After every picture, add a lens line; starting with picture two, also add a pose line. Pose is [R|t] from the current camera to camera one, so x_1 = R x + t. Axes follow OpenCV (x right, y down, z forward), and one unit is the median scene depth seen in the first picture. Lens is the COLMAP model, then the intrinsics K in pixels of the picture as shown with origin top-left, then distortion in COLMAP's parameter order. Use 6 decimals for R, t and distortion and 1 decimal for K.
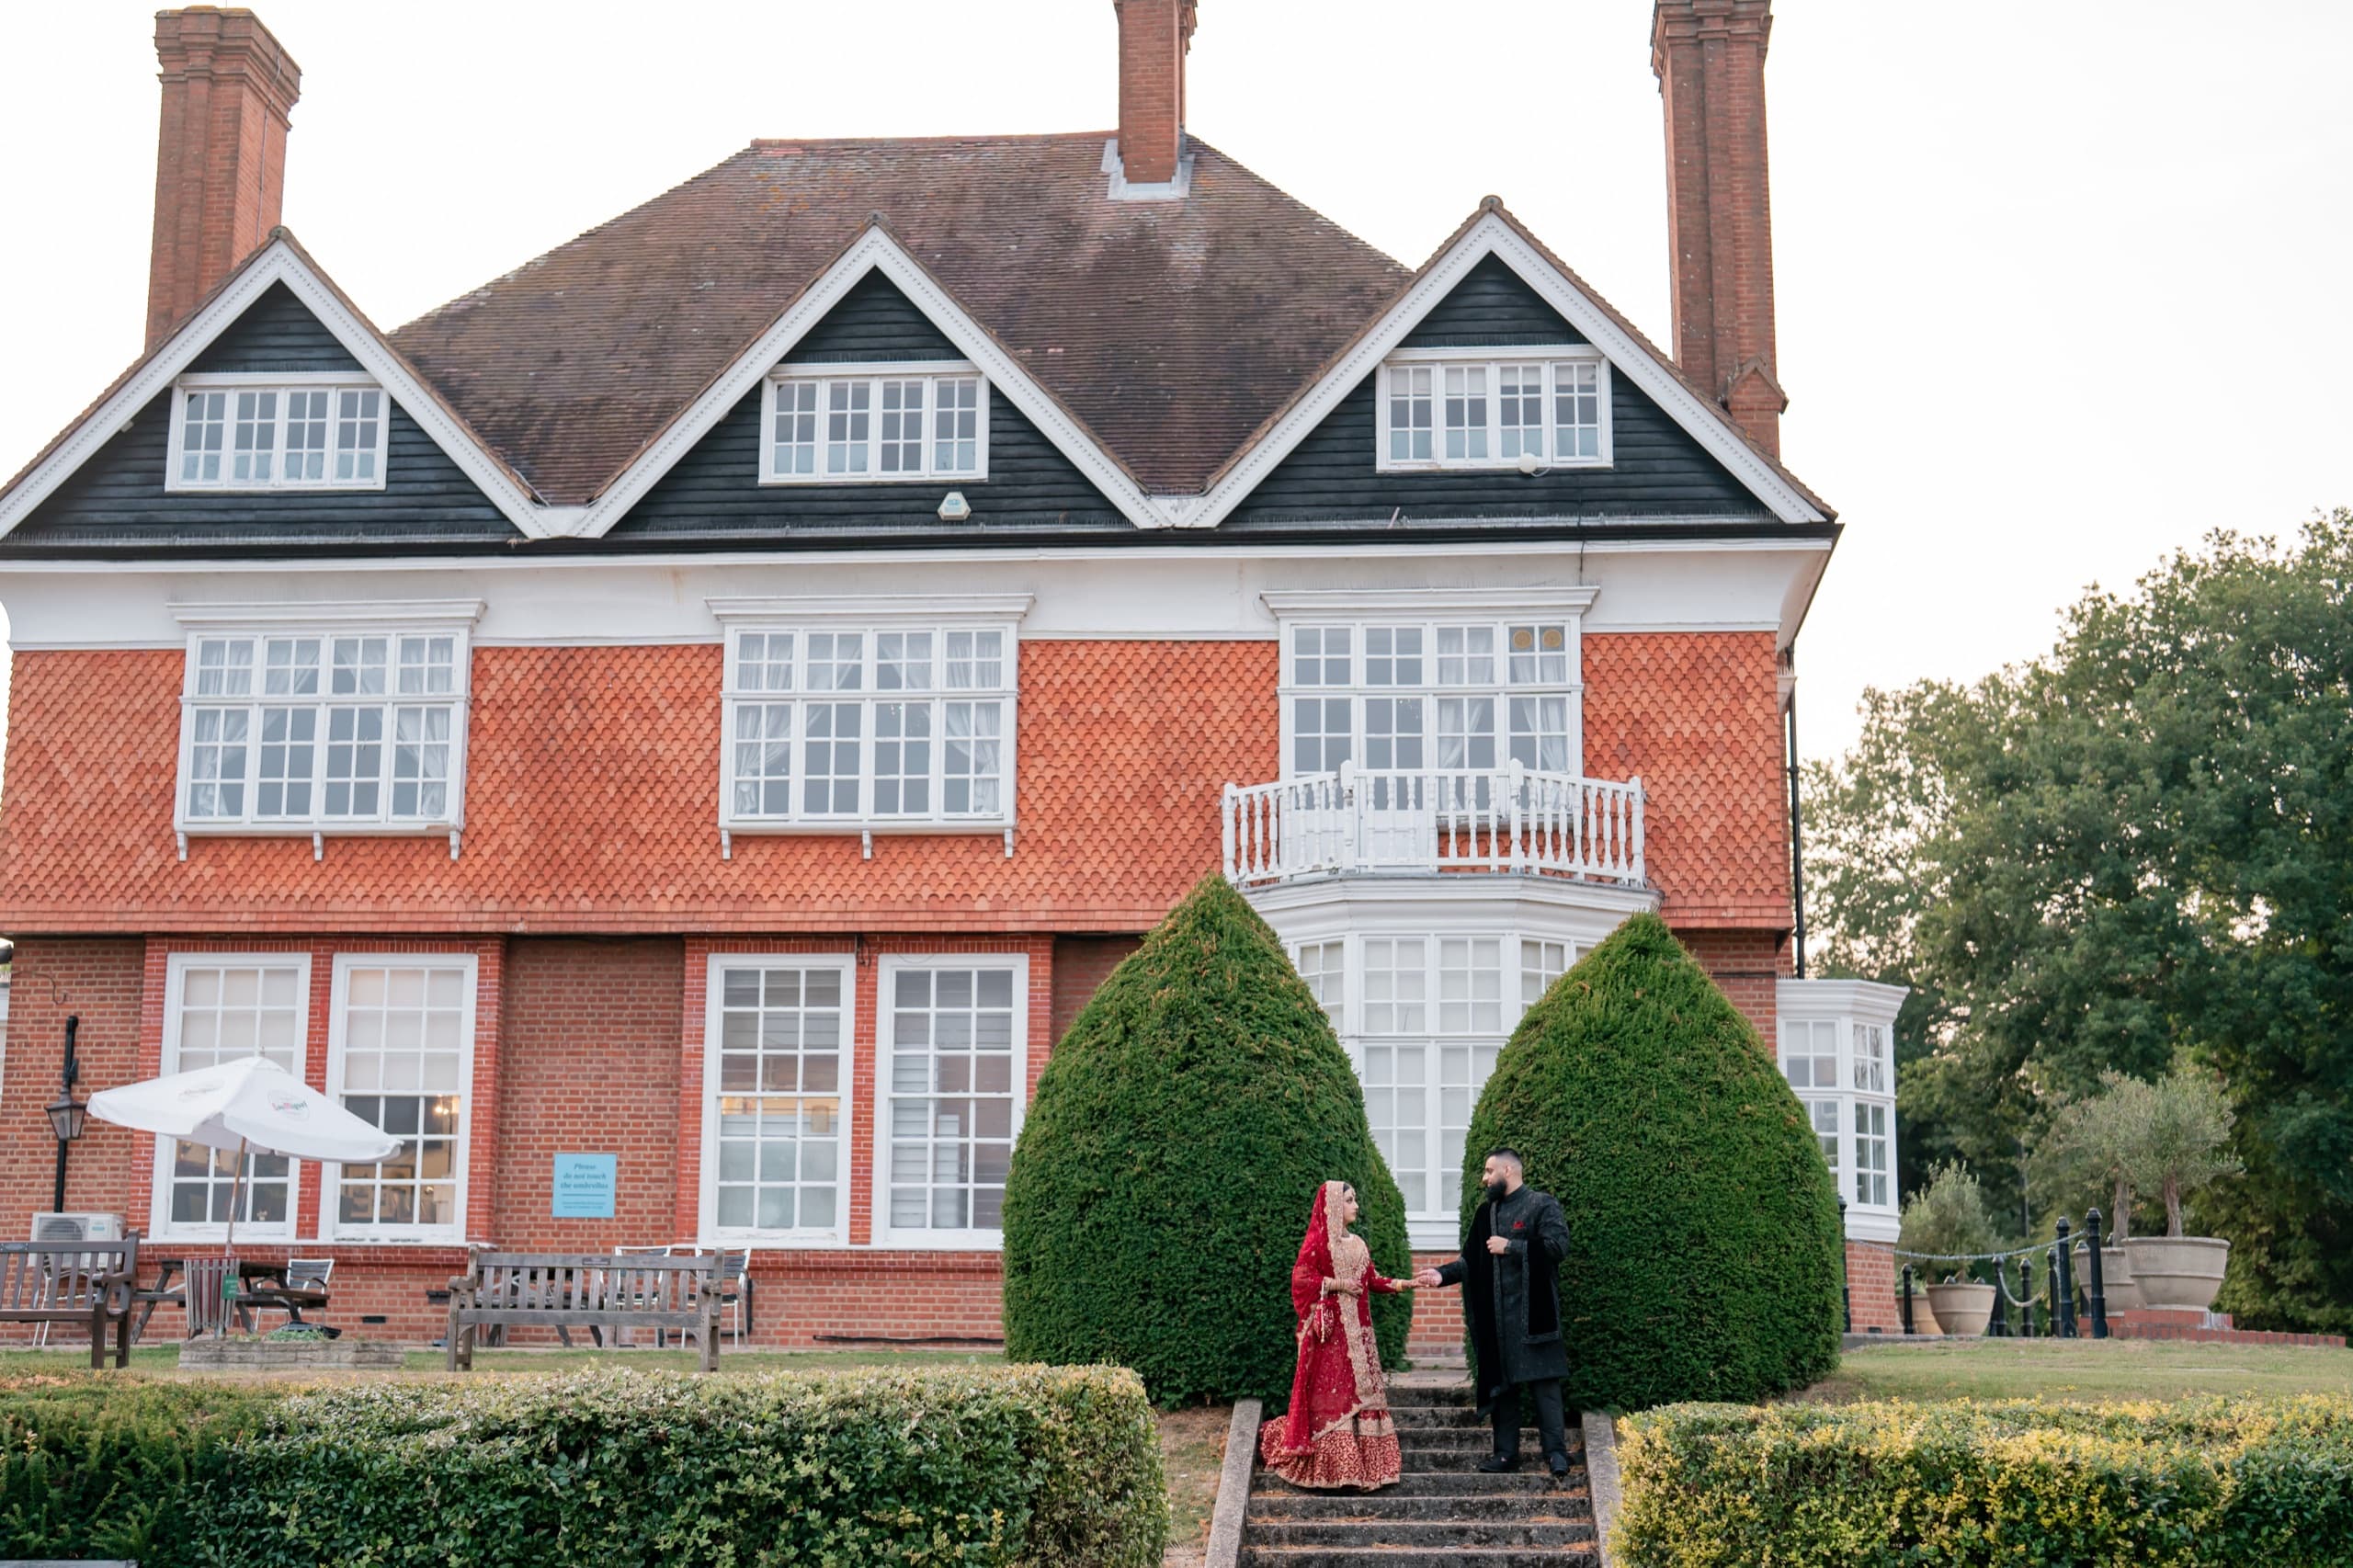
lens RADIAL K [[3029.9, 0, 1176.5], [0, 3029.9, 784.0], [0, 0, 1]] dist [-0.005306, -0.011211]
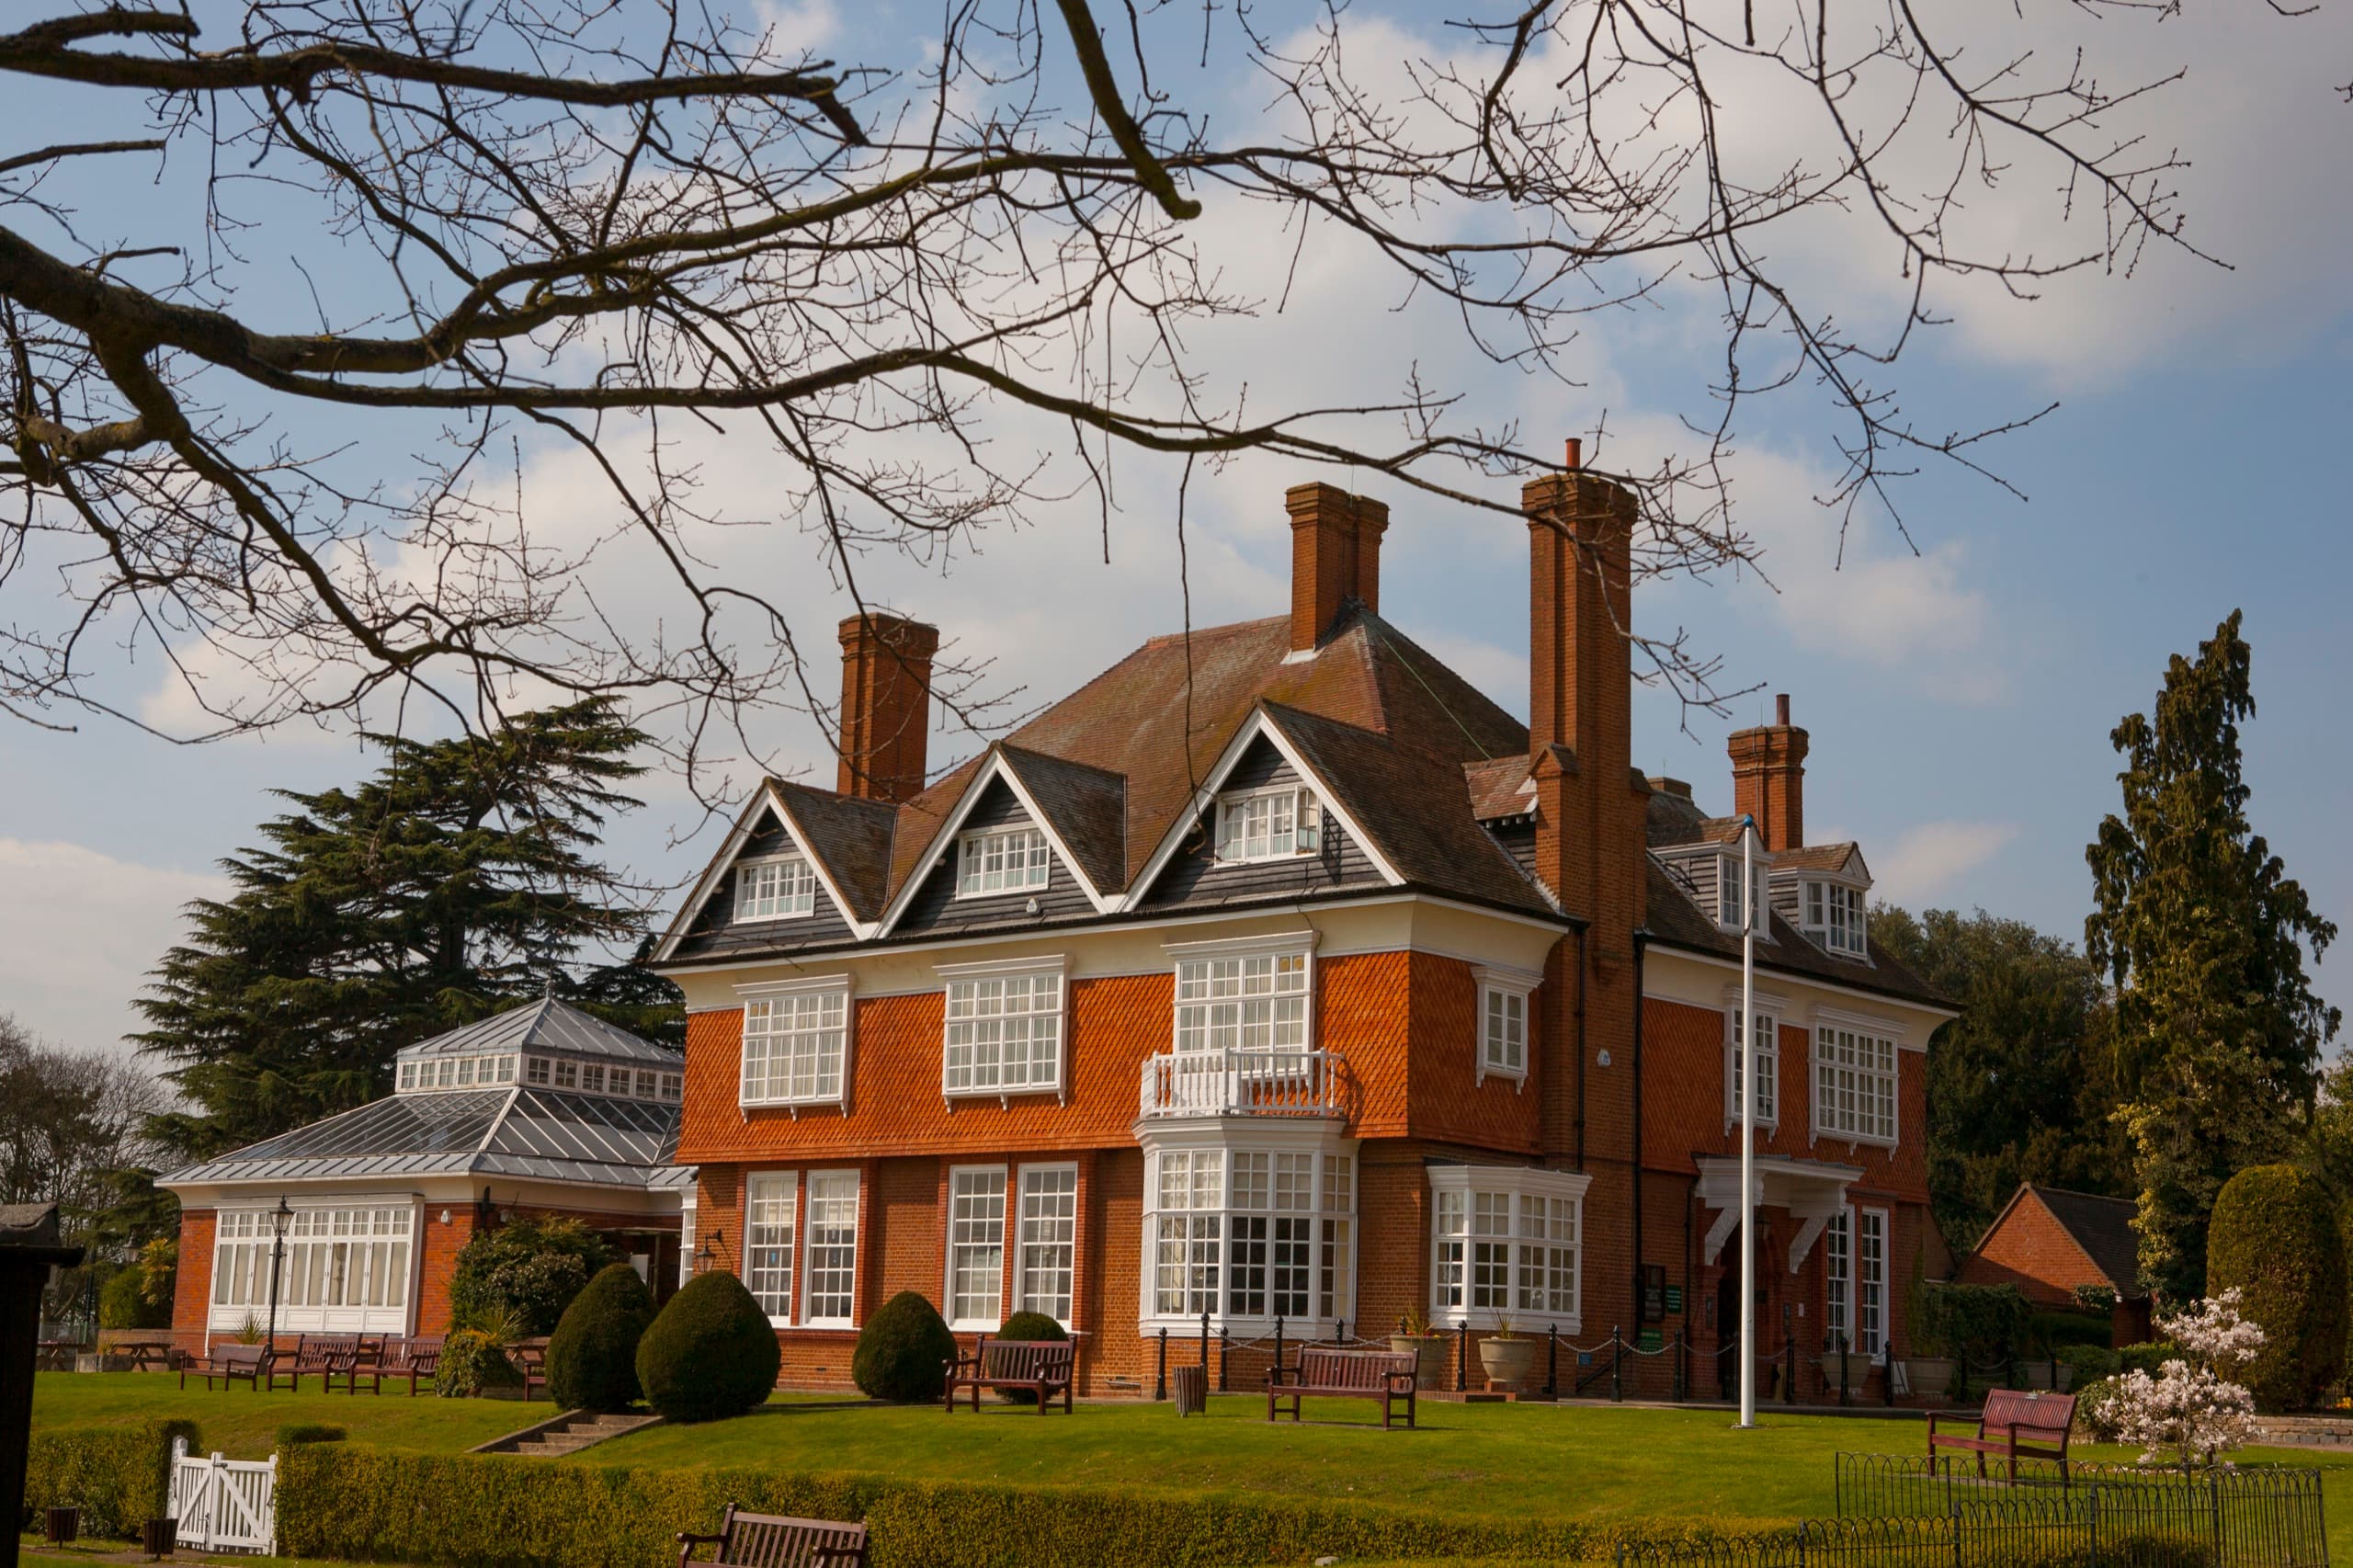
lens RADIAL K [[3029.9, 0, 1176.5], [0, 3029.9, 784.0], [0, 0, 1]] dist [-0.005306, -0.011211]
pose [[0.794223, -0.097371, -0.599774, 1.046860], [0.059655, 0.994803, -0.082508, -0.012648], [0.604691, 0.029750, 0.795904, -0.347529]]
